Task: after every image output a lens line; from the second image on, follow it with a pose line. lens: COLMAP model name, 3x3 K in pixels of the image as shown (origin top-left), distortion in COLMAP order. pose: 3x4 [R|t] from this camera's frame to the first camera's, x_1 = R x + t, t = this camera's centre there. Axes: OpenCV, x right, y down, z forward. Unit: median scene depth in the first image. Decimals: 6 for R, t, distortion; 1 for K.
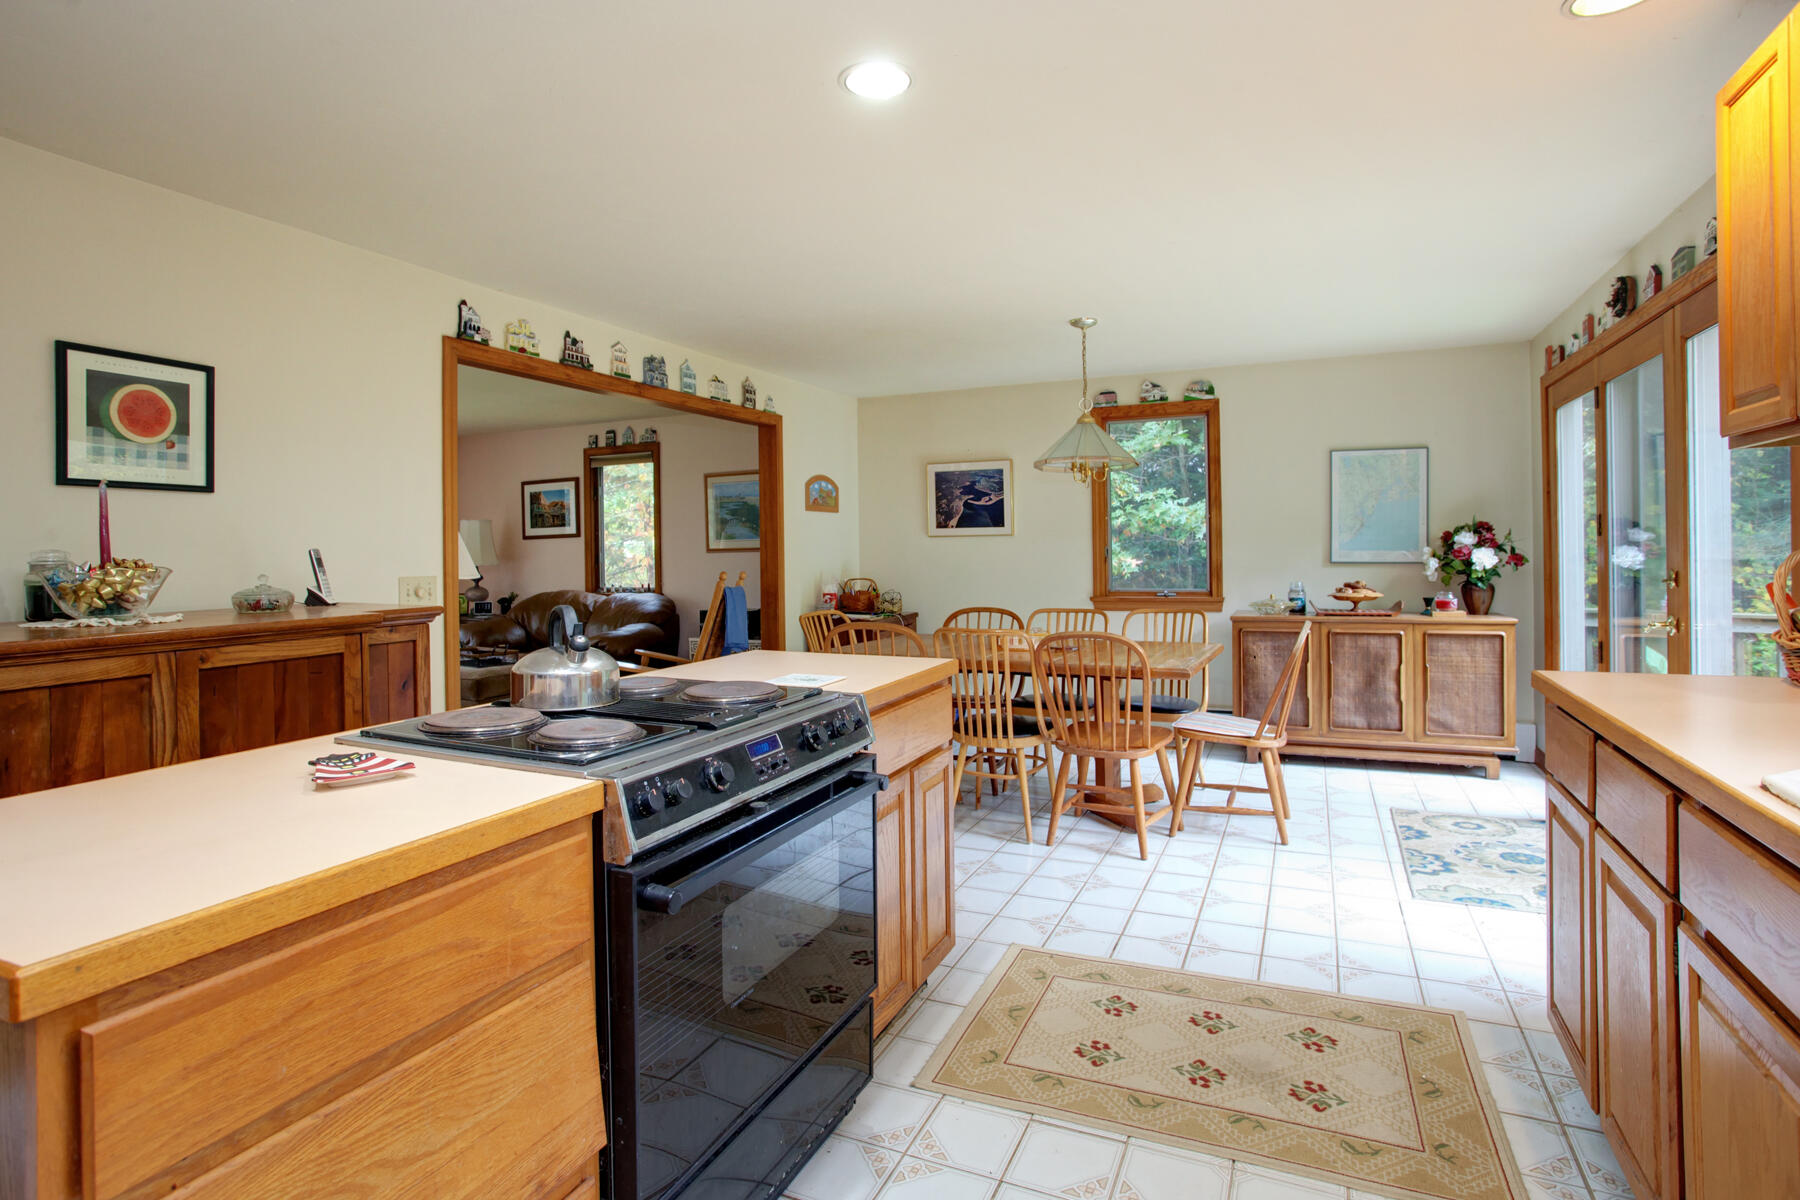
lens RADIAL K [[915.8, 0, 893.8], [0, 915.8, 551.7], [0, 0, 1]] dist [-0.022316, 0.001471]
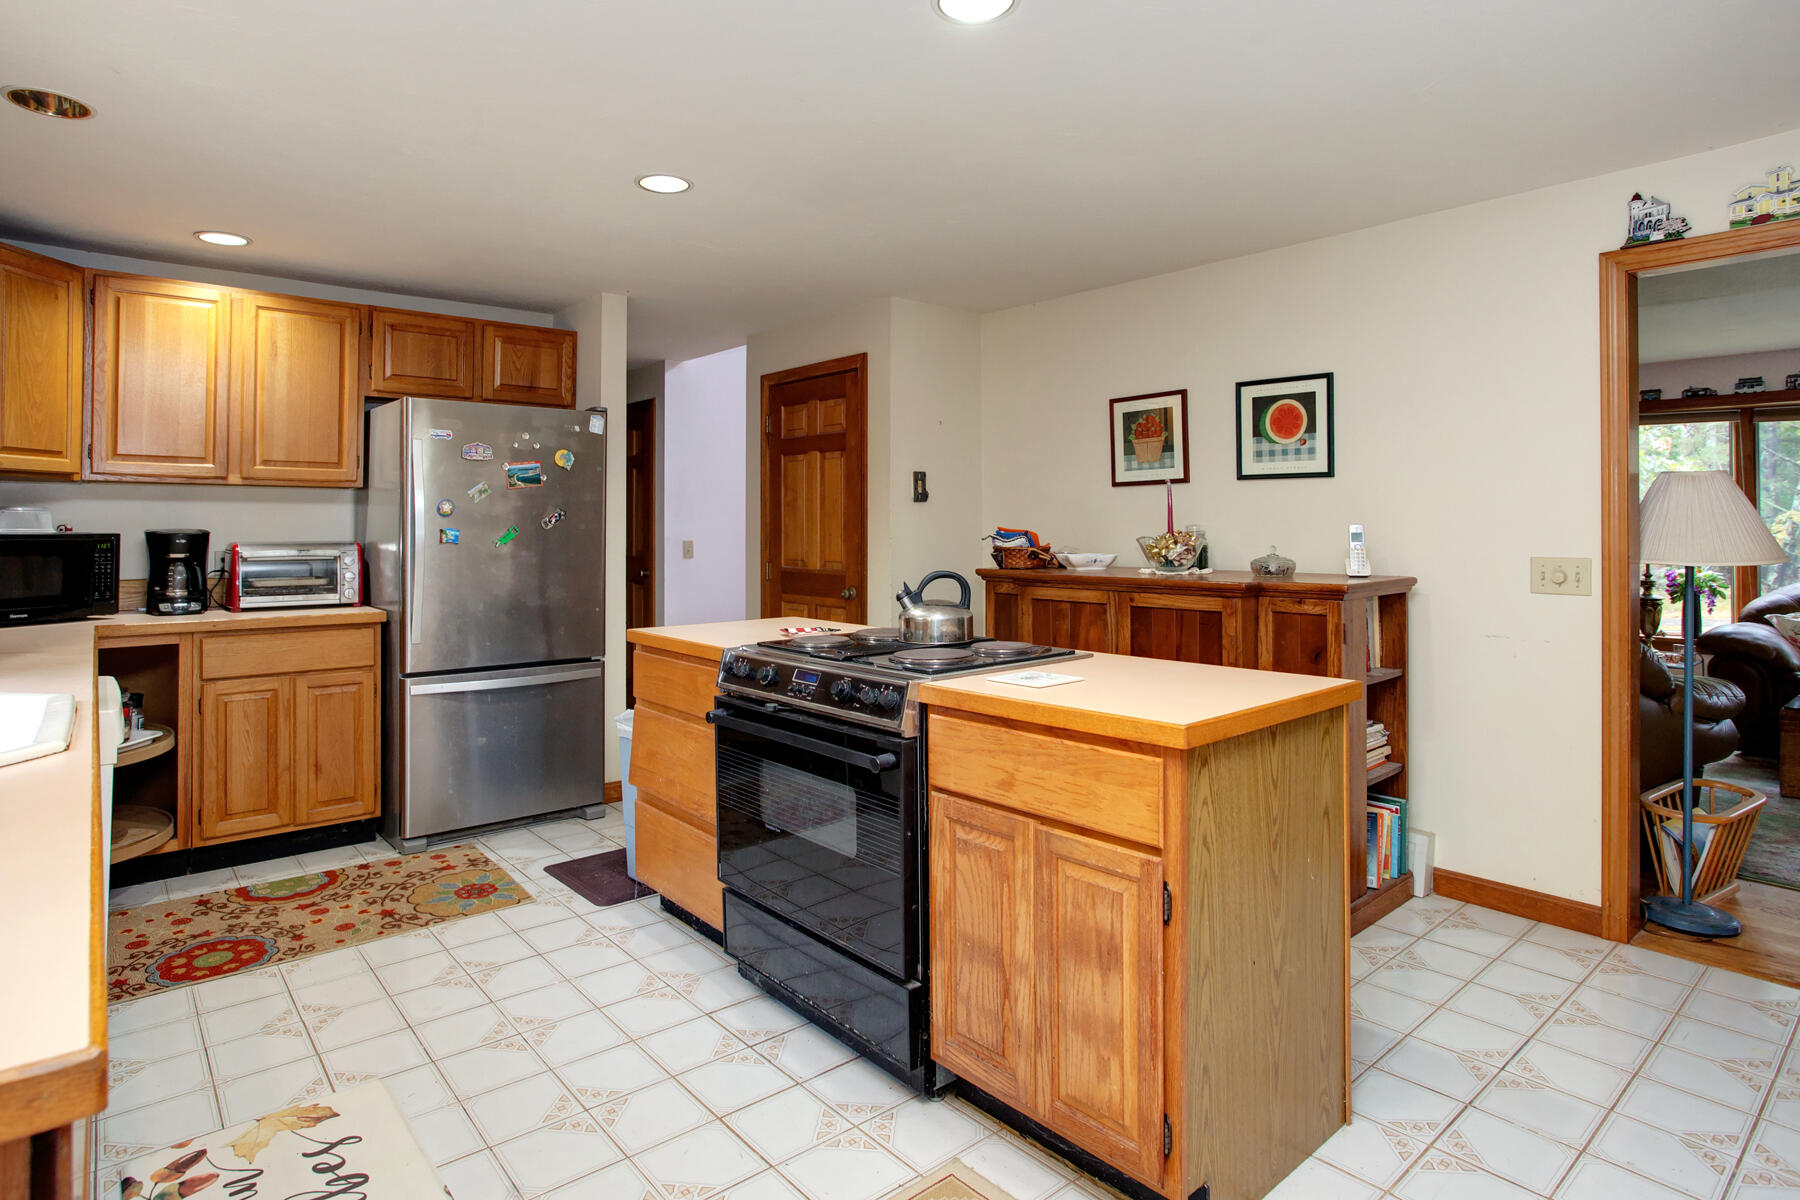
lens RADIAL K [[958.3, 0, 891.3], [0, 958.3, 539.5], [0, 0, 1]] dist [-0.055703, 0.033037]
pose [[-0.423694, 0.026644, -0.905413, 0.484187], [0.002633, 0.999599, 0.028183, -0.014532], [0.905801, 0.009557, -0.423595, 0.759771]]
